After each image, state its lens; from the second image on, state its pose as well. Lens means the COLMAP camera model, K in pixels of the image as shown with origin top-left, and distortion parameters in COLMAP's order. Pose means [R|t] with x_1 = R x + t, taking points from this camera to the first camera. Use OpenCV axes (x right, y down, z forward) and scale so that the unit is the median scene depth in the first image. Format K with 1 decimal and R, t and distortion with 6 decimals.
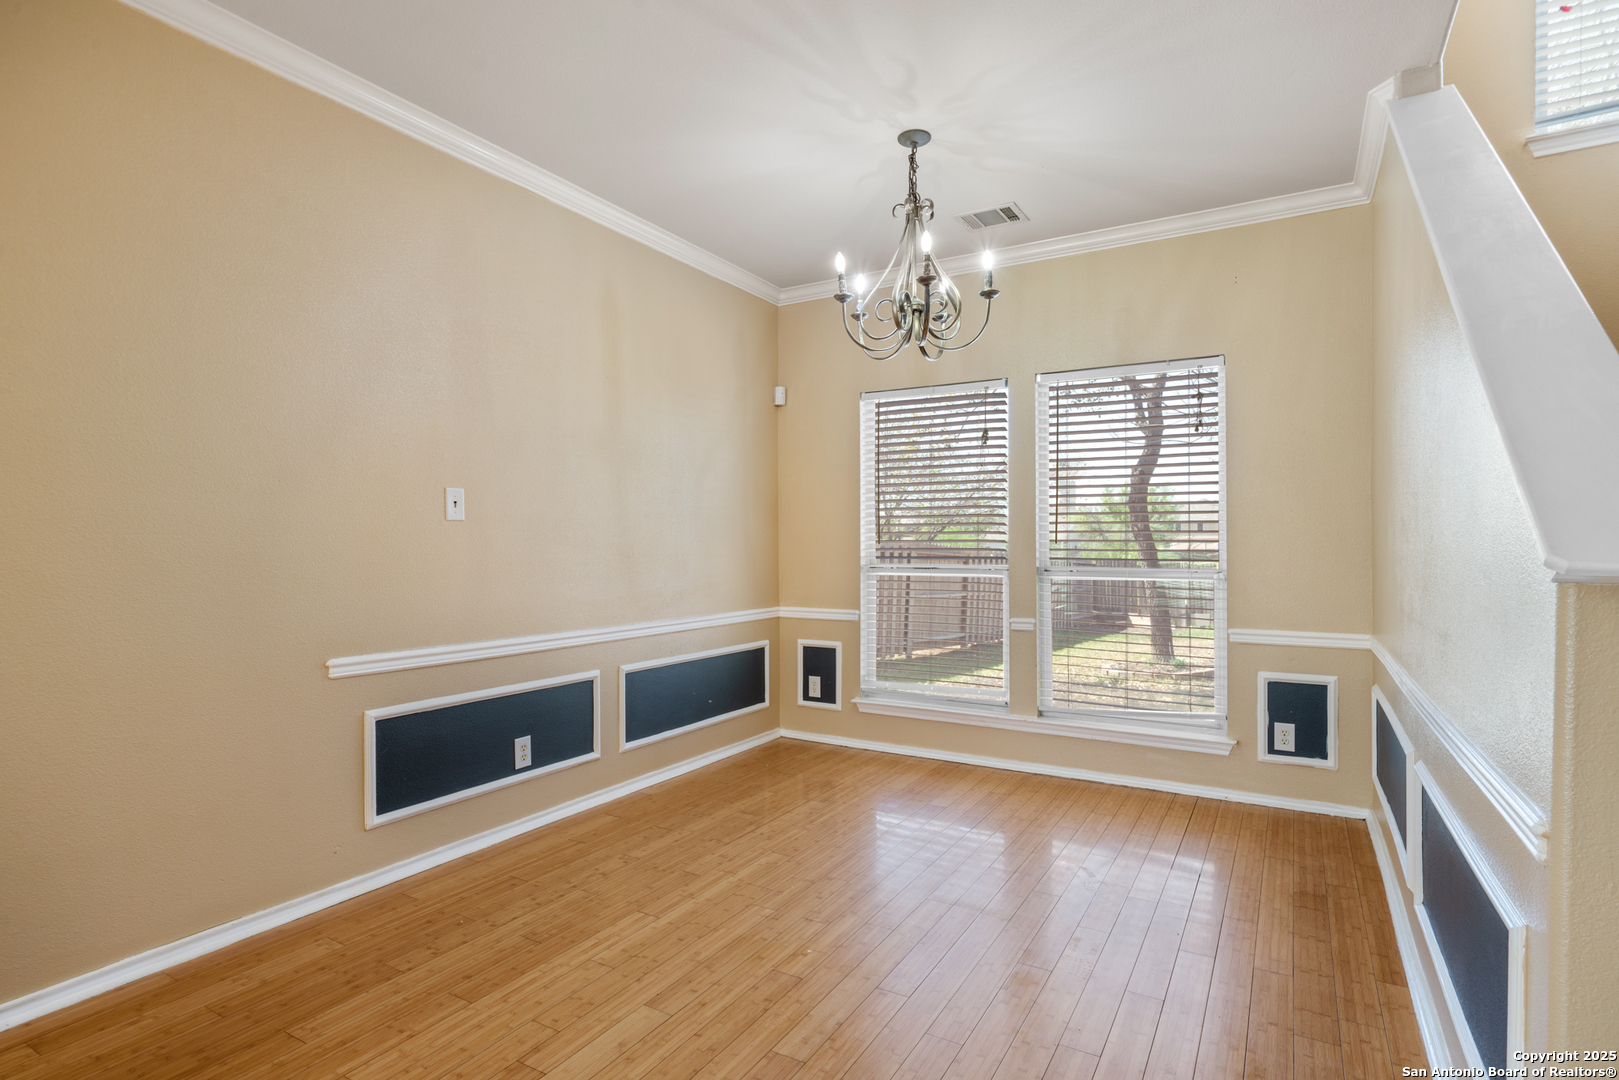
lens RADIAL K [[819.6, 0, 797.2], [0, 819.6, 547.9], [0, 0, 1]] dist [0.006776, -0.000537]
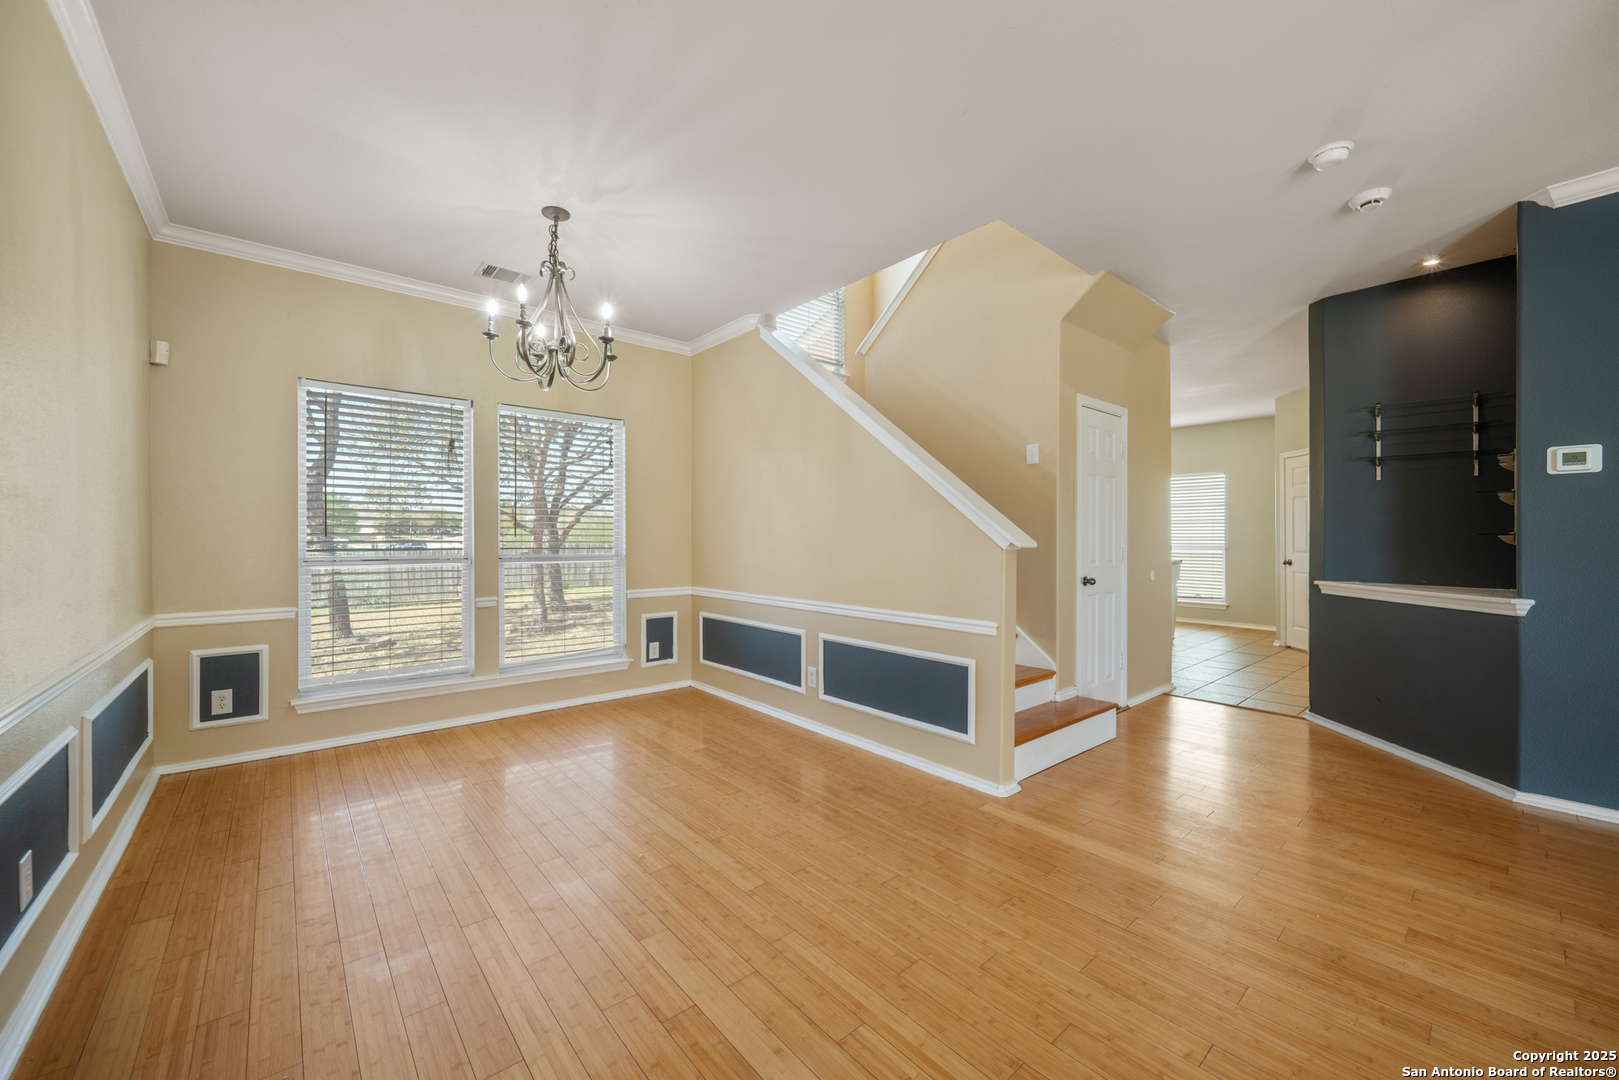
lens RADIAL K [[618.4, 0, 798.3], [0, 618.4, 540.2], [0, 0, 1]] dist [-0.008088, -0.000058]
pose [[0.330215, -0.001759, 0.943904, -0.462597], [0.001154, 0.999998, 0.001459, -0.001734], [-0.943905, 0.000607, 0.330216, 0.254251]]
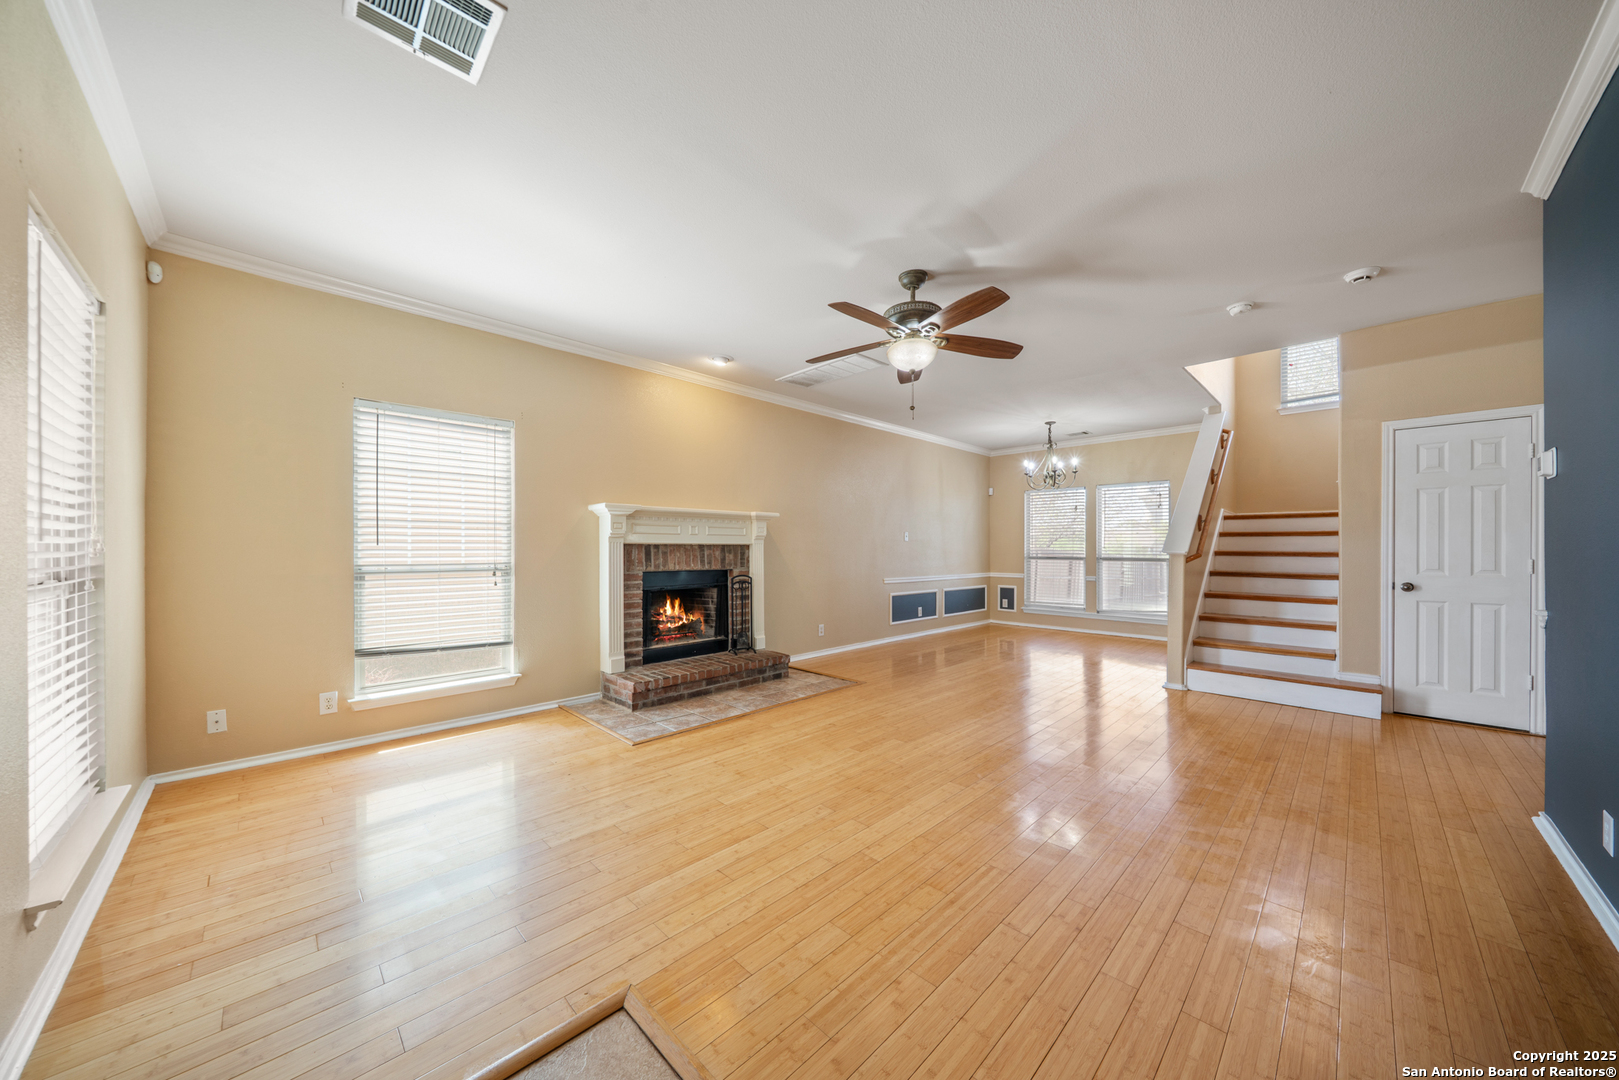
lens RADIAL K [[562.9, 0, 808.2], [0, 562.9, 549.2], [0, 0, 1]] dist [-0.002597, 0.000089]
pose [[0.972335, 0.005936, -0.233516, -0.203172], [-0.005989, 0.999982, 0.000484, 0.001047], [0.233514, 0.000928, 0.972353, -1.053971]]
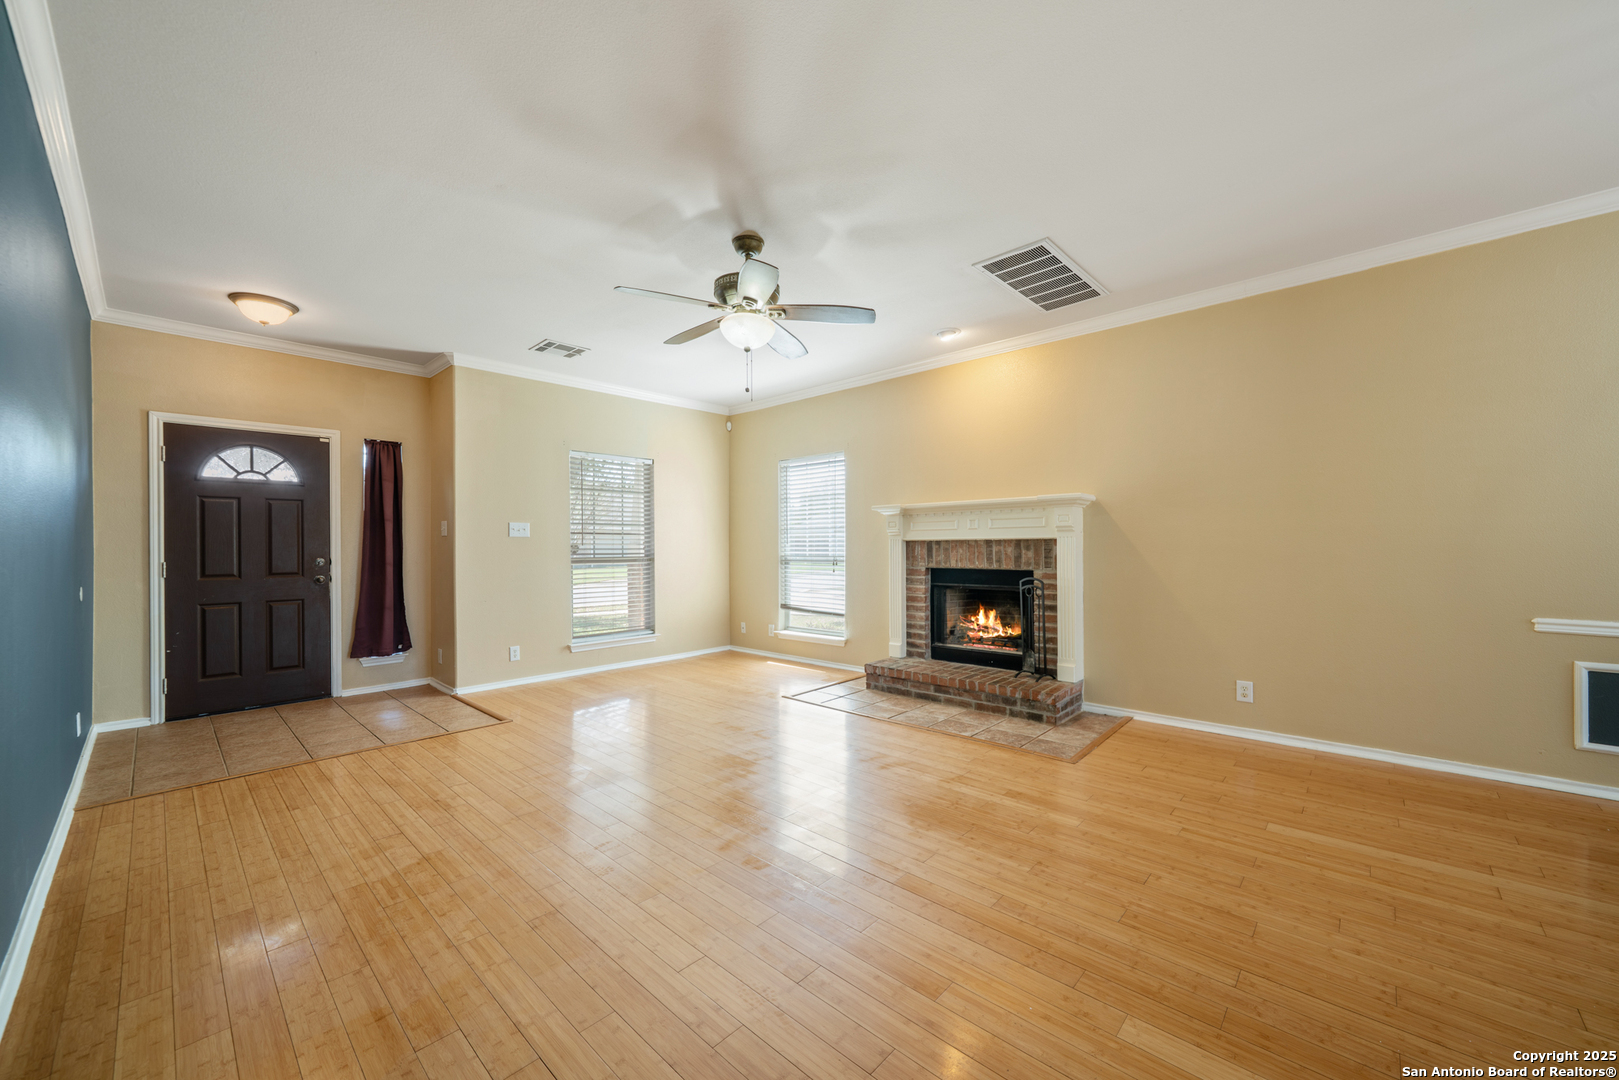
lens RADIAL K [[618.4, 0, 800.8], [0, 618.4, 543.2], [0, 0, 1]] dist [-0.008088, -0.000058]
pose [[-0.216272, -0.000382, -0.976333, 0.502496], [0.004836, 0.999987, -0.001462, -0.000658], [0.976321, -0.005038, -0.216267, -0.019178]]
